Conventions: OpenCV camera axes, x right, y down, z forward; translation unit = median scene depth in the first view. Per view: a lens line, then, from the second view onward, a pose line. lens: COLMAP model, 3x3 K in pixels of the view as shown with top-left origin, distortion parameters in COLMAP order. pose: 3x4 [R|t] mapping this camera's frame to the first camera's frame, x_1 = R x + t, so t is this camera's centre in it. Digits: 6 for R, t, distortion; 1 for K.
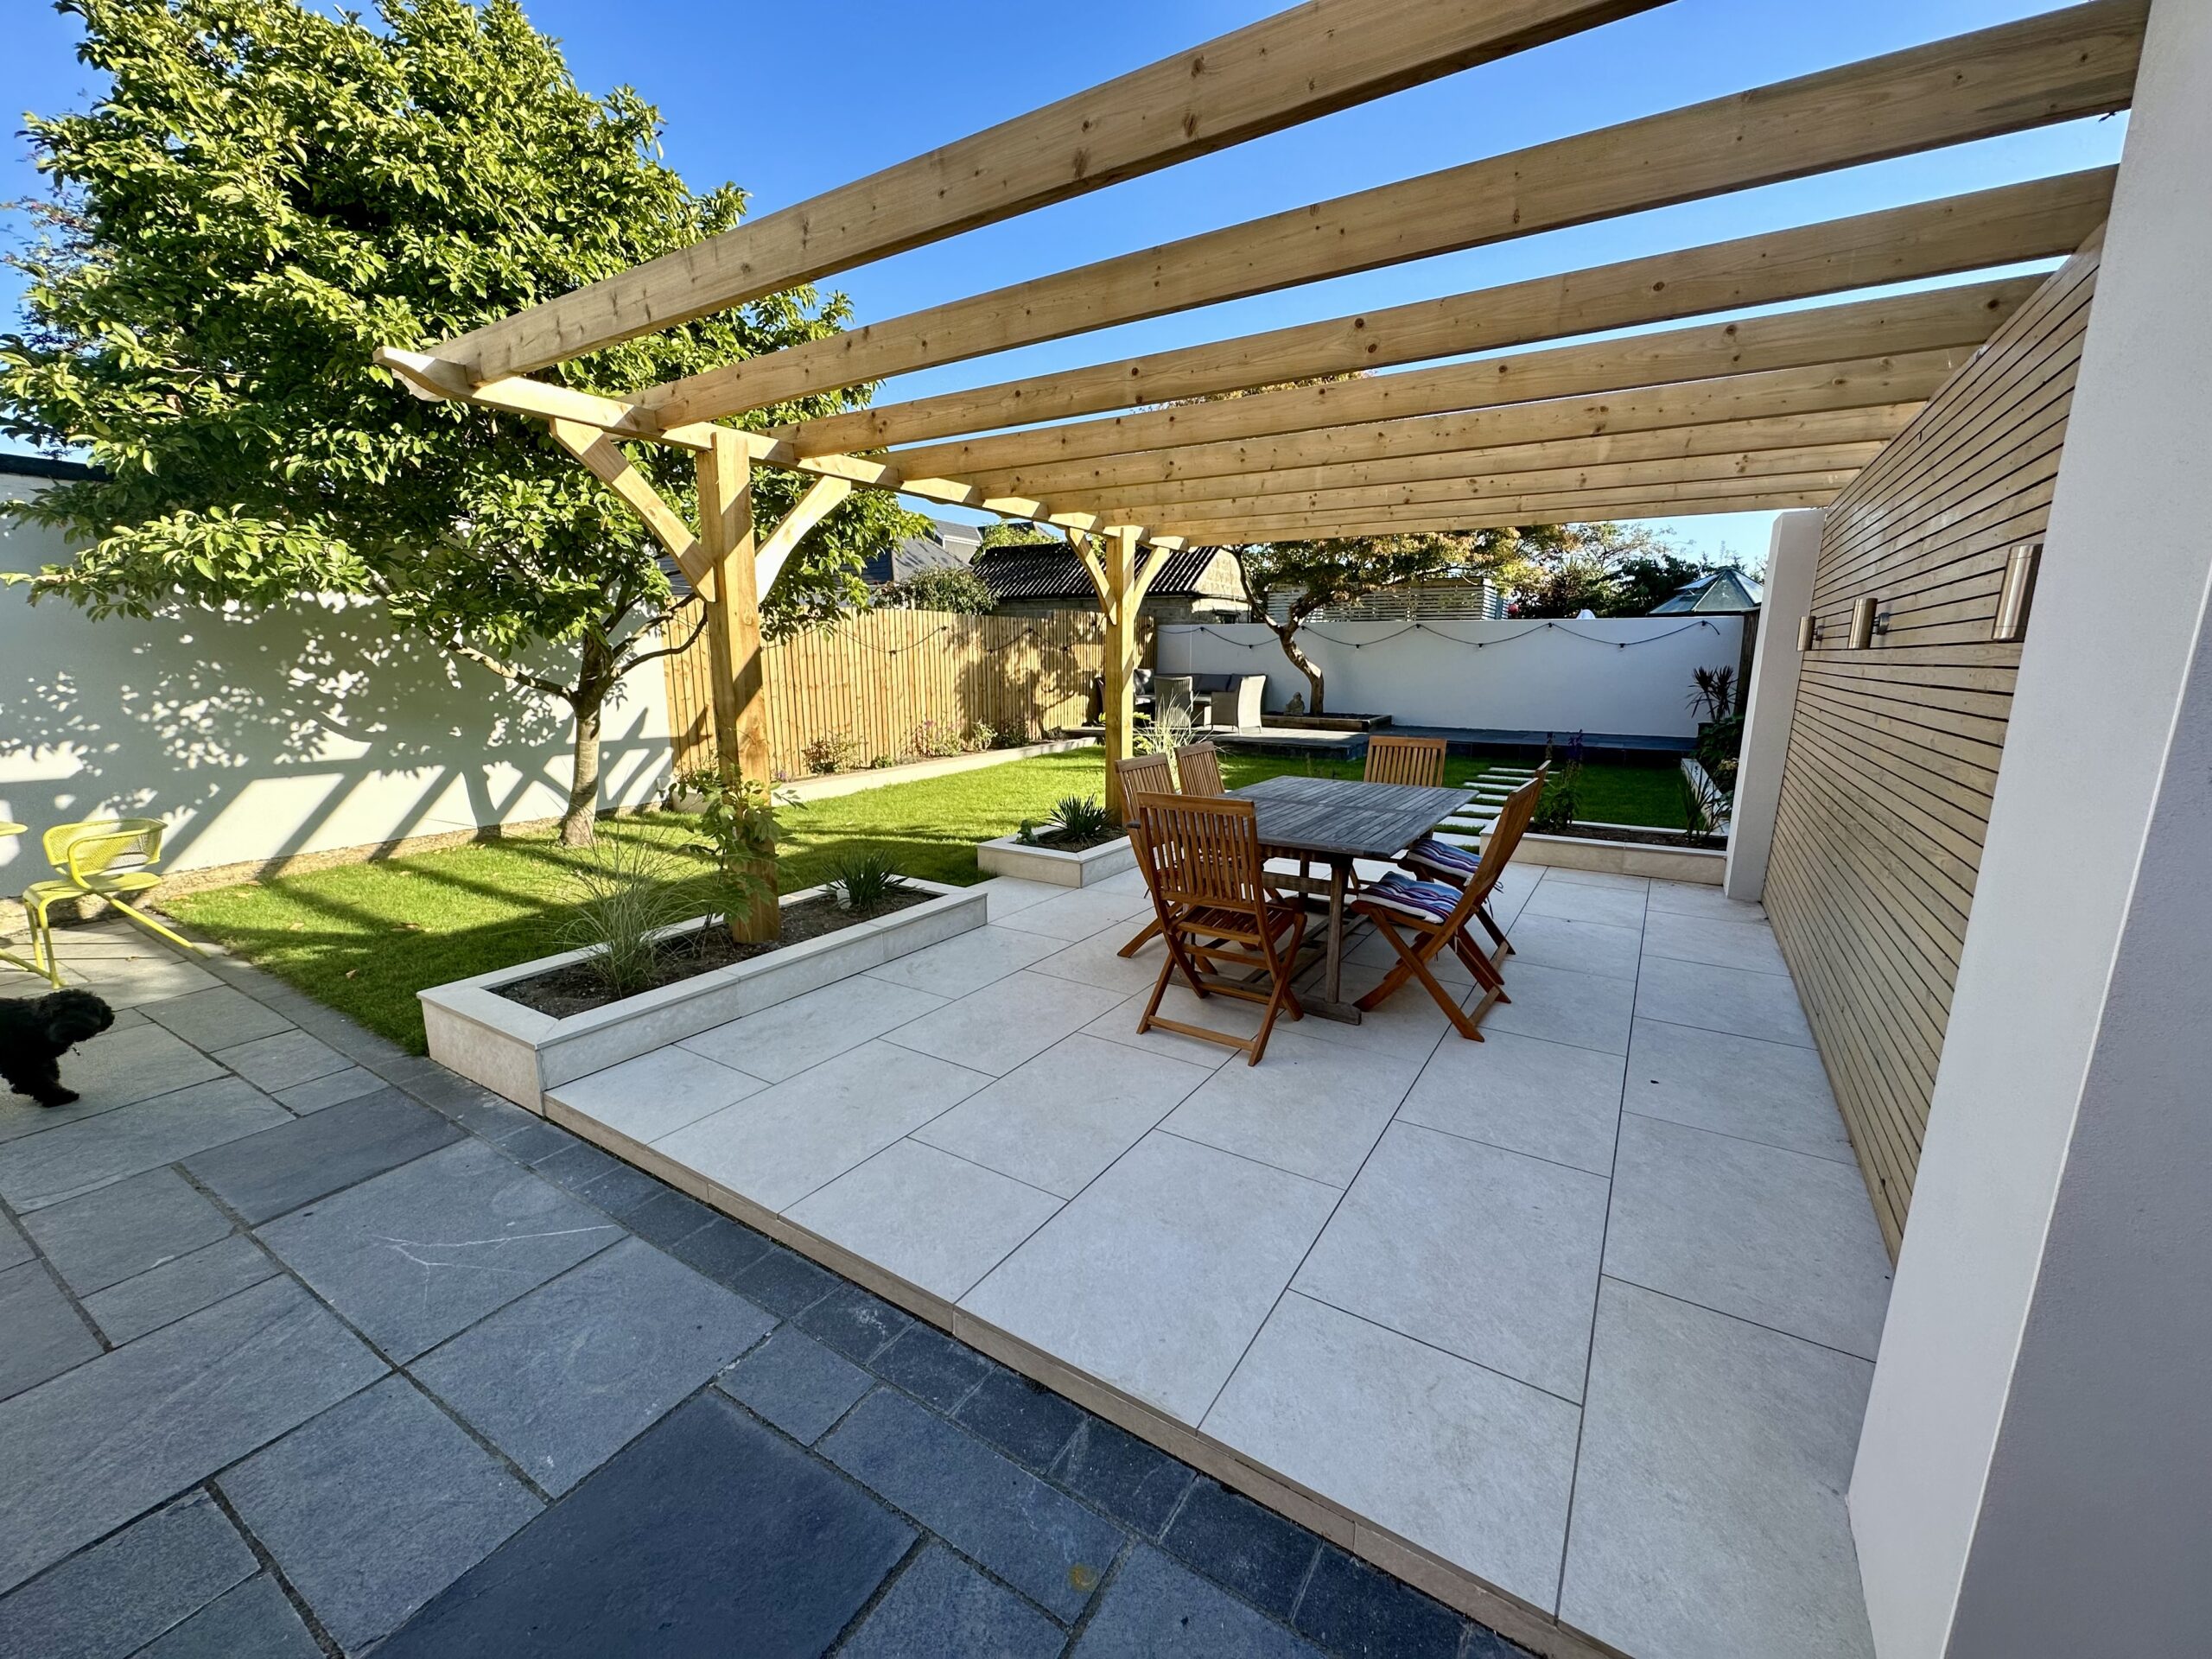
lens RADIAL K [[879.8, 0, 1105.6], [0, 879.8, 830.5], [0, 0, 1]] dist [-0.002238, 0.000379]
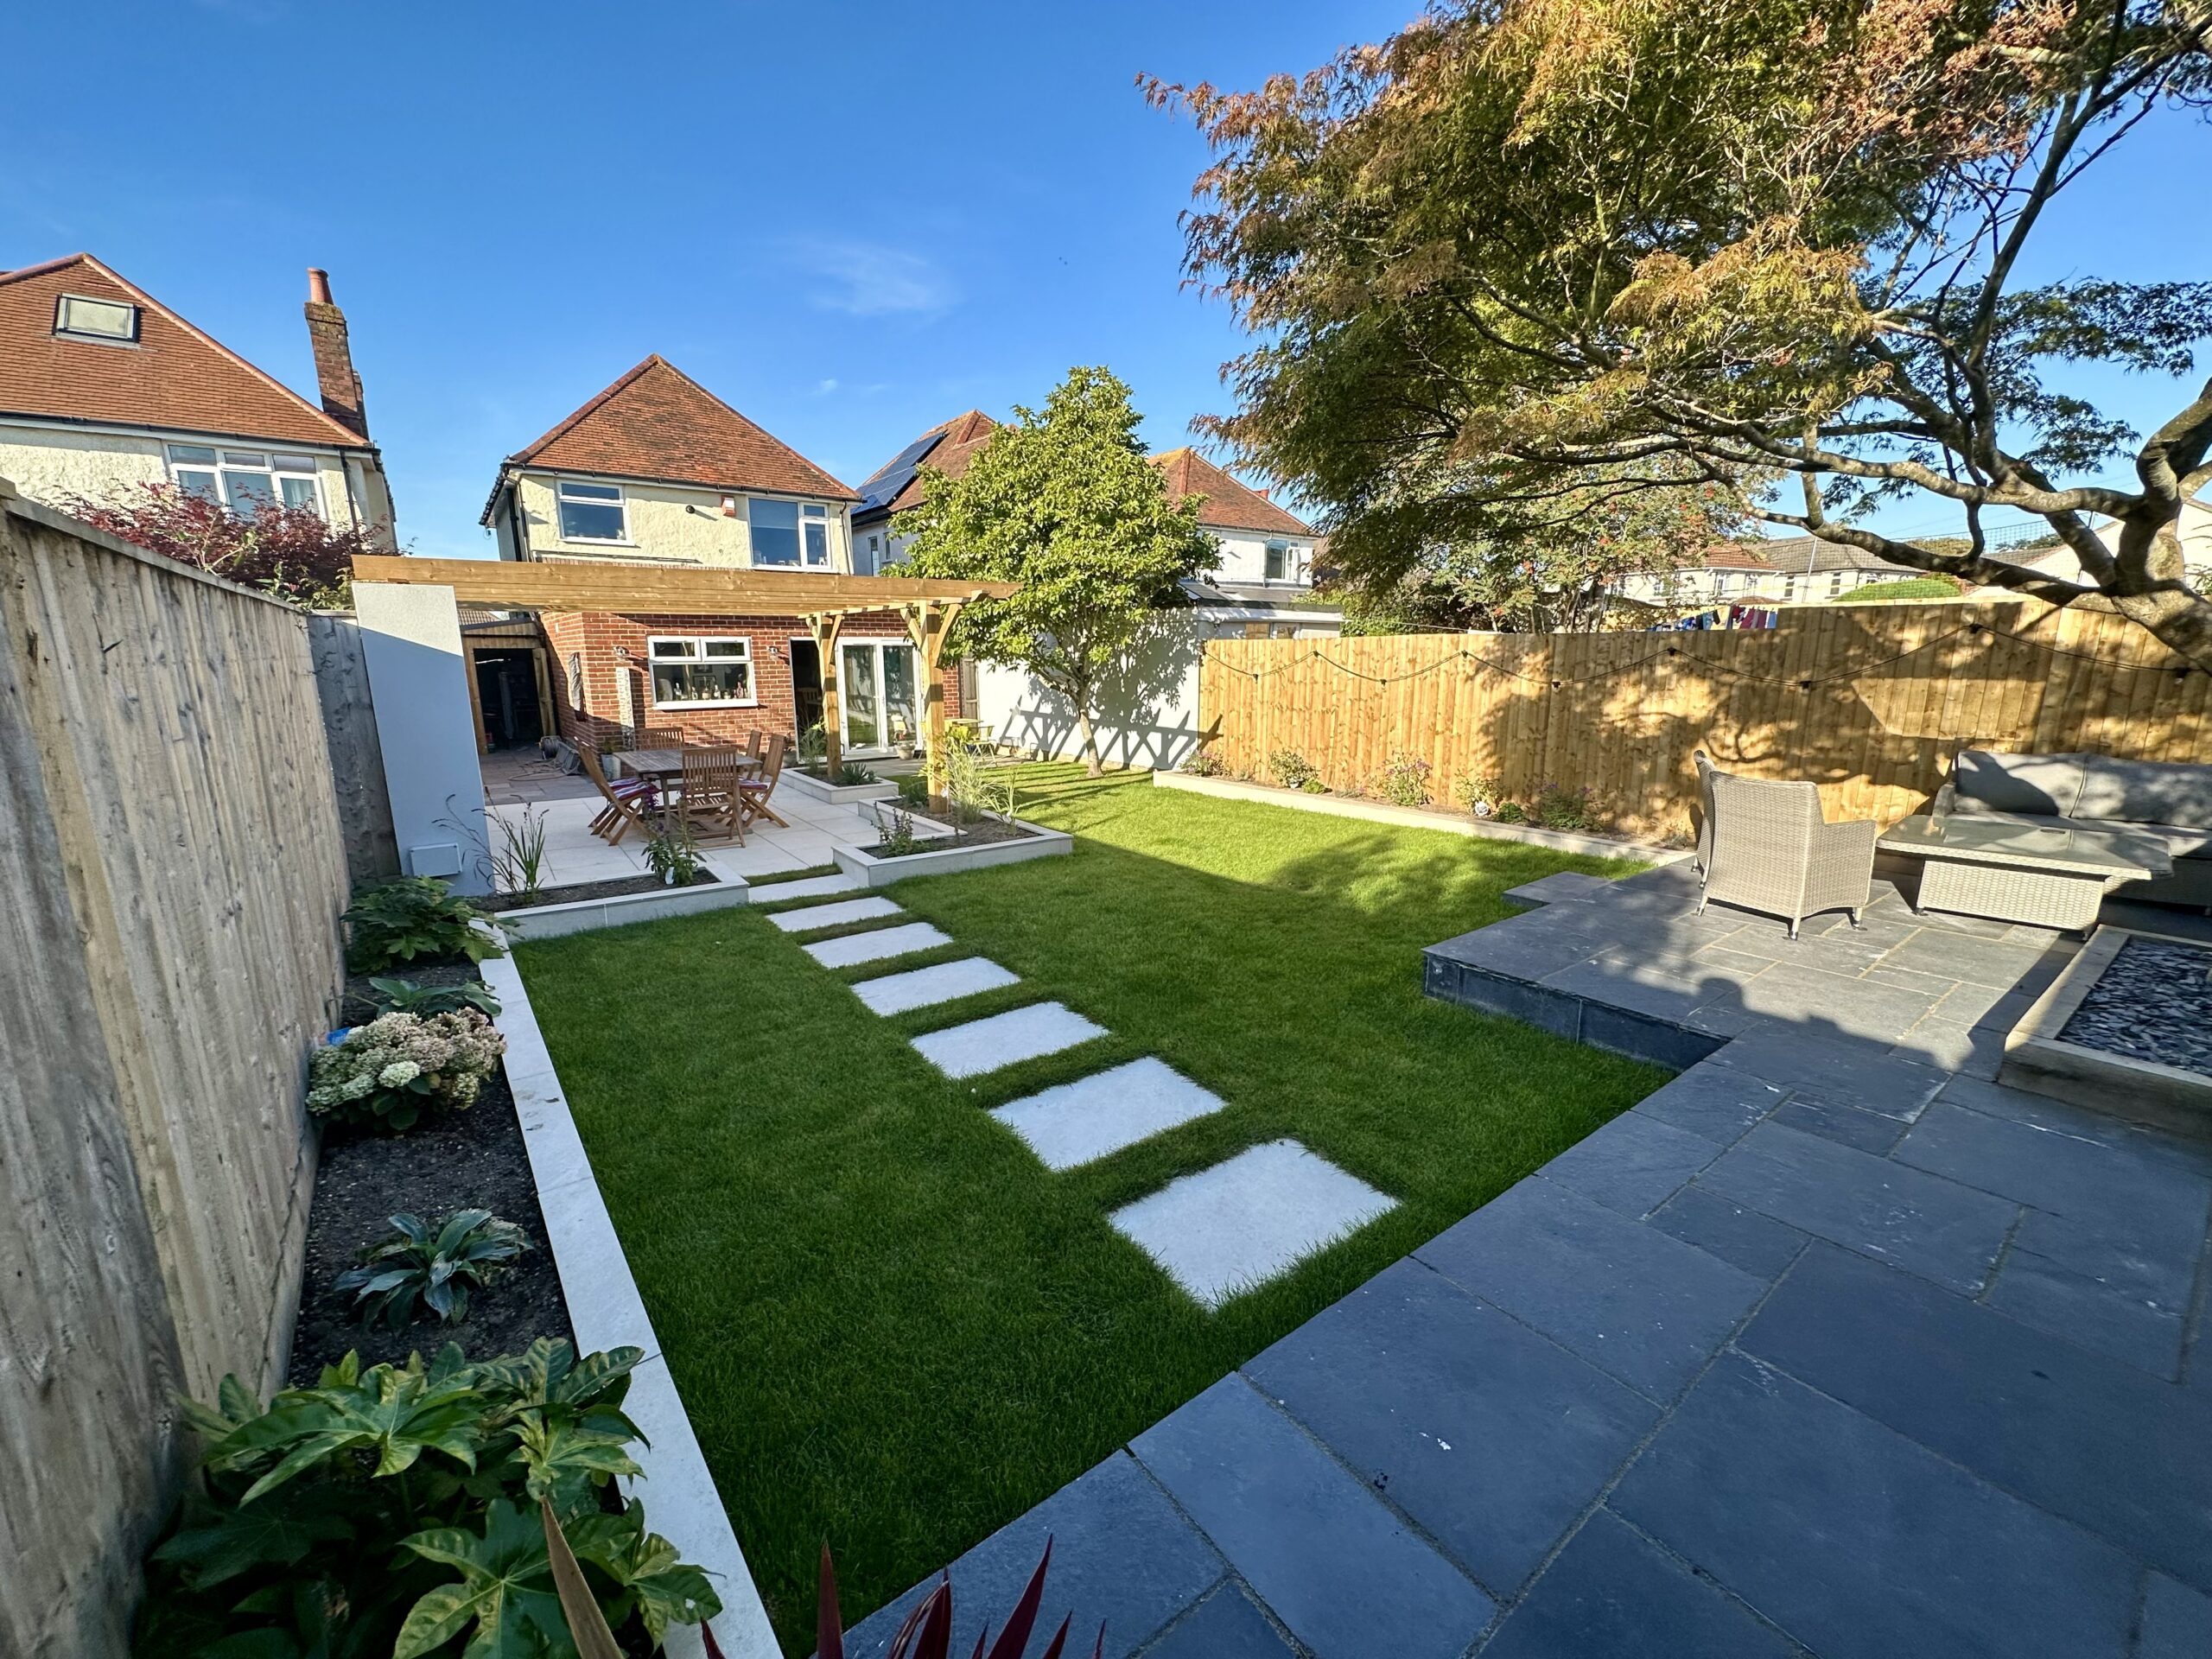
lens RADIAL K [[879.8, 0, 1105.6], [0, 879.8, 830.5], [0, 0, 1]] dist [-0.002238, 0.000379]
pose [[-0.372146, 0.186319, -0.909281, 1.977549], [-0.176534, 0.947555, 0.266412, -0.654031], [0.911232, 0.259663, -0.319737, 2.829070]]
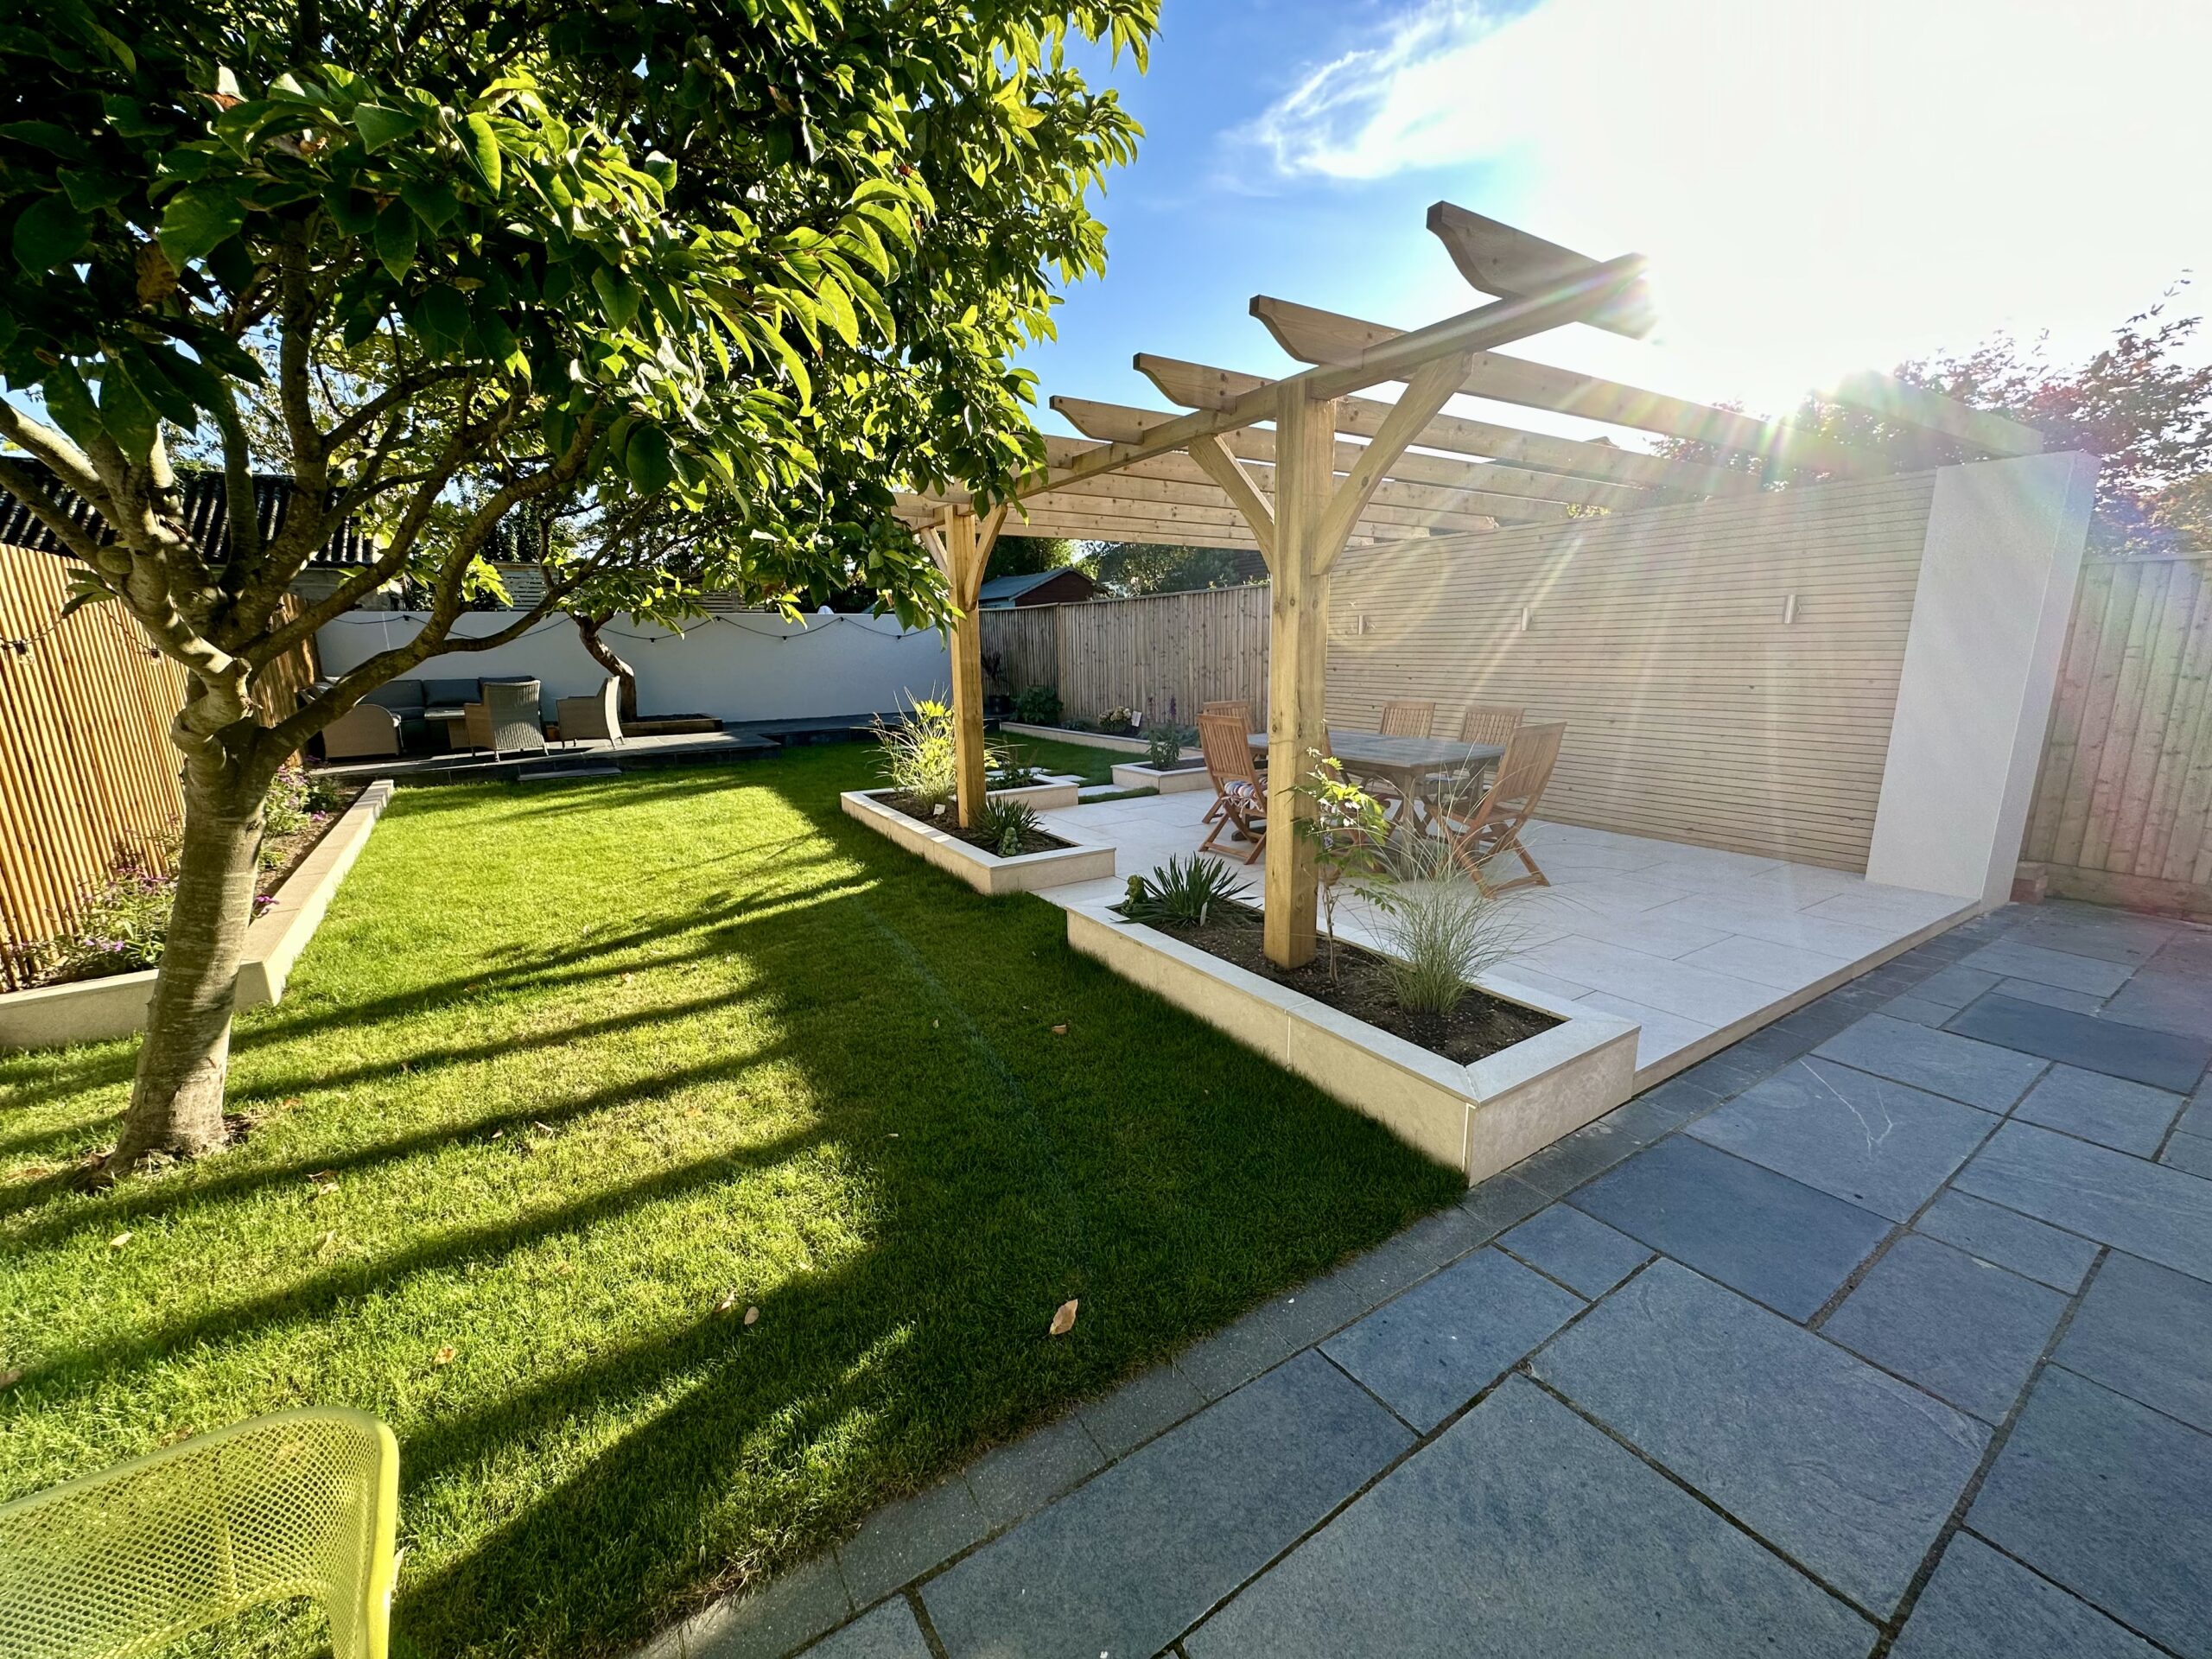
lens RADIAL K [[879.6, 0, 1107.3], [0, 879.6, 831.4], [0, 0, 1]] dist [0.000406, -0.000563]
pose [[0.429097, -0.197603, 0.881379, -1.253714], [0.195187, 0.973007, 0.123120, -0.150160], [-0.881917, 0.119203, 0.456084, 0.758383]]
